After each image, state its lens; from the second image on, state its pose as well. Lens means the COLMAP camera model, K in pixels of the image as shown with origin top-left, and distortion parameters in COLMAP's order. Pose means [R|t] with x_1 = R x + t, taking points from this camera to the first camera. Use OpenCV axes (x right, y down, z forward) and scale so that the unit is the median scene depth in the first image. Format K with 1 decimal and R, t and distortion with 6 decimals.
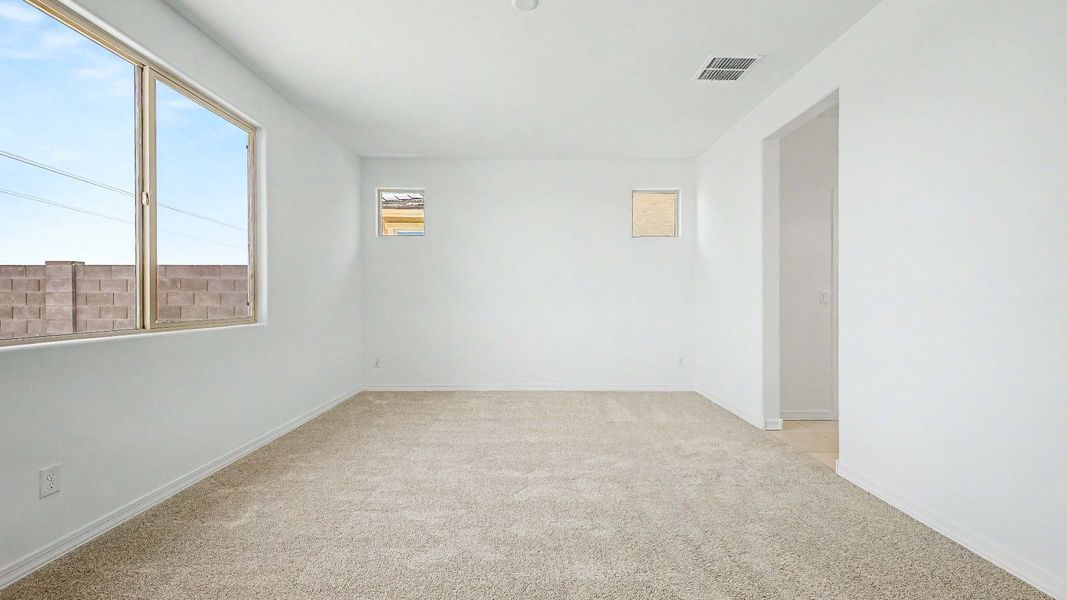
lens RADIAL K [[419.3, 0, 534.7], [0, 419.3, 294.5], [0, 0, 1]] dist [0.001380, -0.000516]
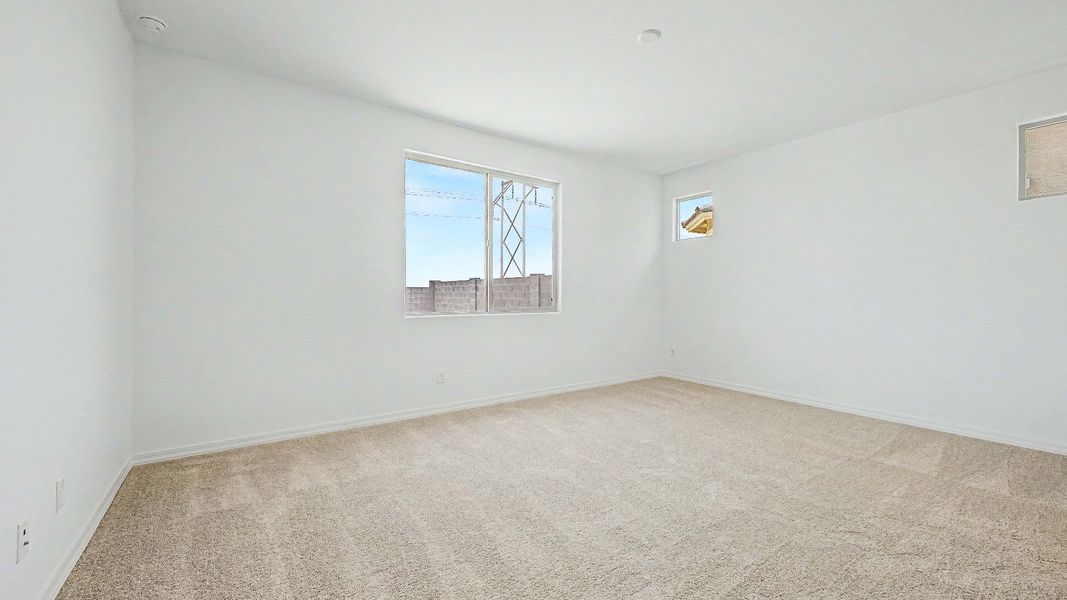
lens RADIAL K [[419.3, 0, 528.0], [0, 419.3, 293.4], [0, 0, 1]] dist [0.001380, -0.000516]
pose [[0.554099, -0.001468, -0.832450, 0.538204], [0.004694, 0.999988, 0.001361, -0.002199], [0.832438, -0.004661, 0.554099, 0.069853]]
